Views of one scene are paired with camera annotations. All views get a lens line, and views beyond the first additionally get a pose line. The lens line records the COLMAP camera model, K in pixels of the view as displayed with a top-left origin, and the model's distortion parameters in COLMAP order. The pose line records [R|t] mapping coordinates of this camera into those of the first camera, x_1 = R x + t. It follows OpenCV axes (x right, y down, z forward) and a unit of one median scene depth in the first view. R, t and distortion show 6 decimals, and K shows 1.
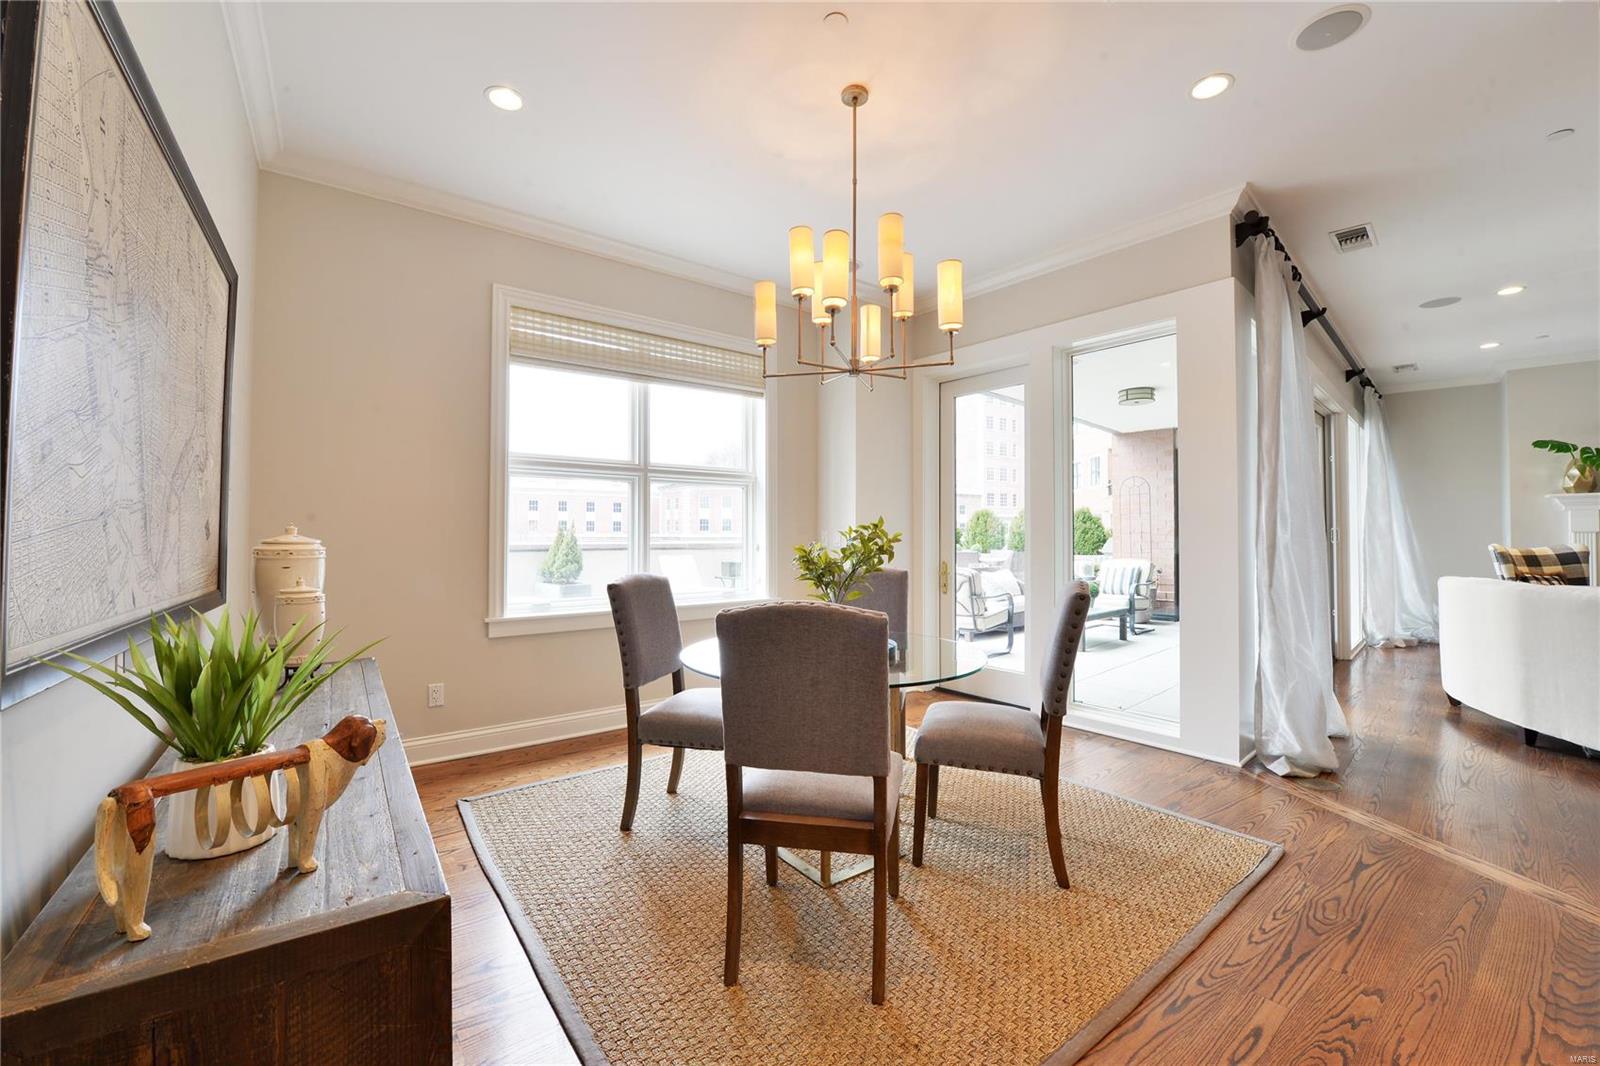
lens RADIAL K [[620.8, 0, 800.0], [0, 620.8, 533.0], [0, 0, 1]] dist [-0.001438, -0.000109]
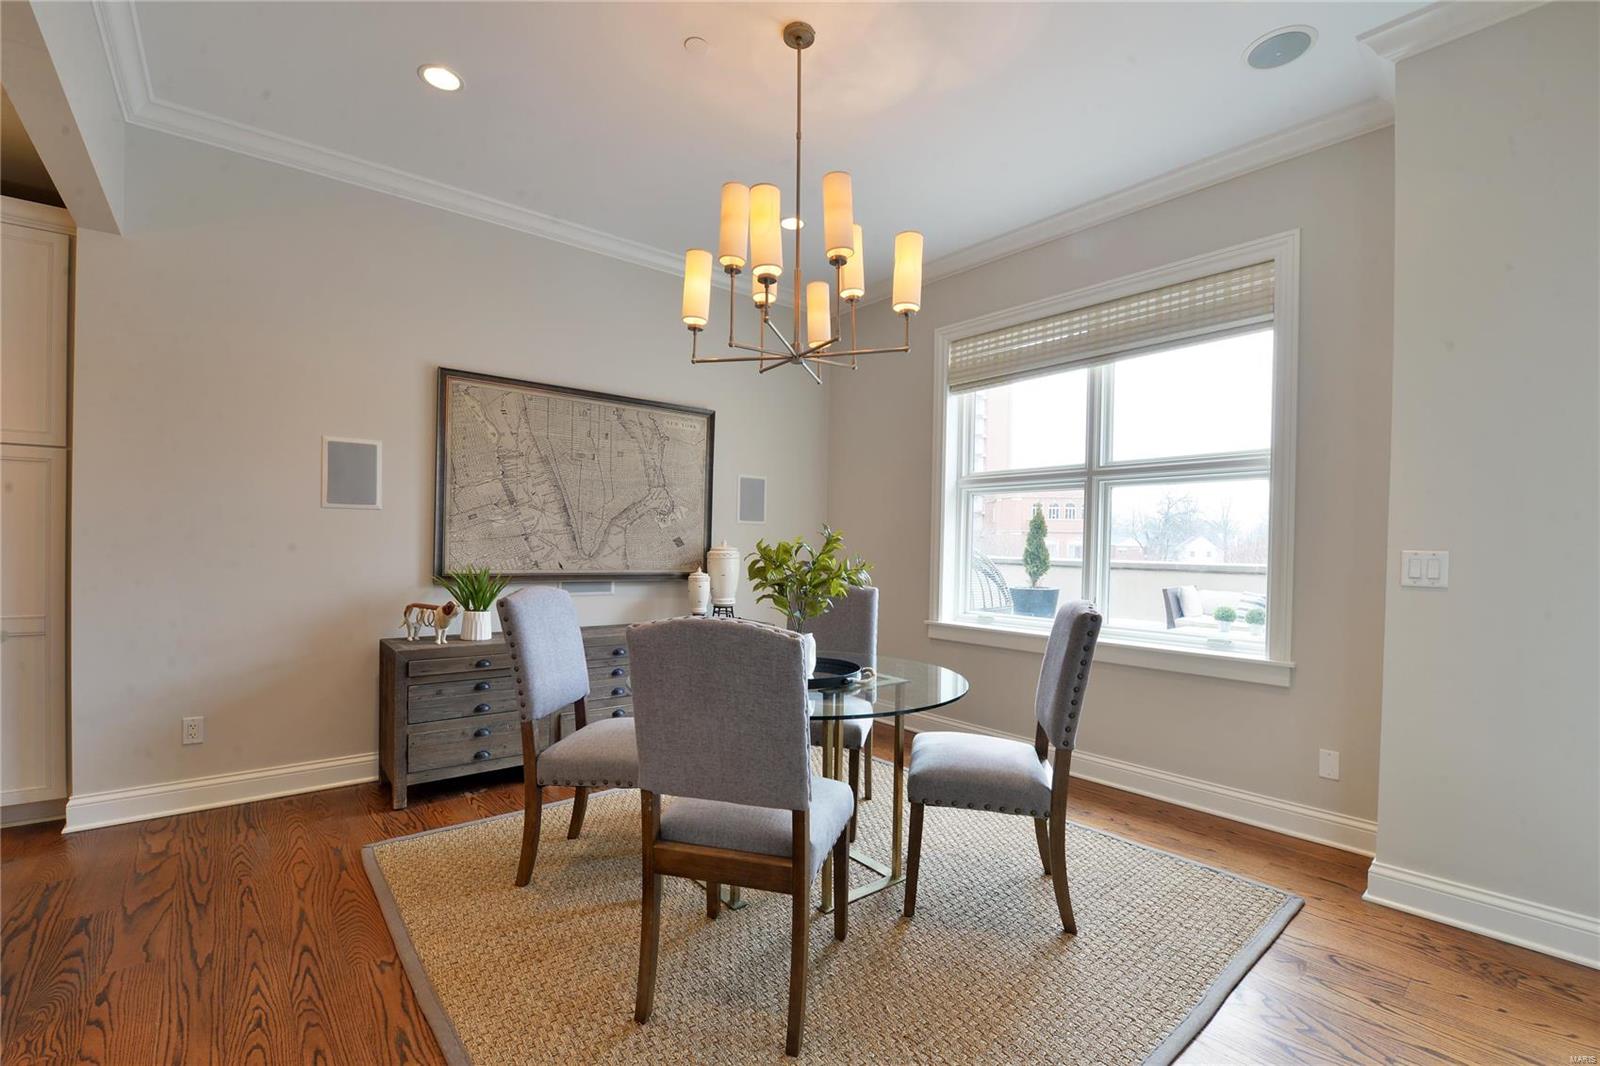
lens RADIAL K [[689.2, 0, 800.0], [0, 689.2, 533.0], [0, 0, 1]] dist [0.017296, 0.000135]
pose [[0.074622, -0.014823, -0.997102, 0.739418], [-0.022843, 0.999602, -0.016570, 0.002084], [0.996950, 0.024013, 0.074254, 0.648782]]
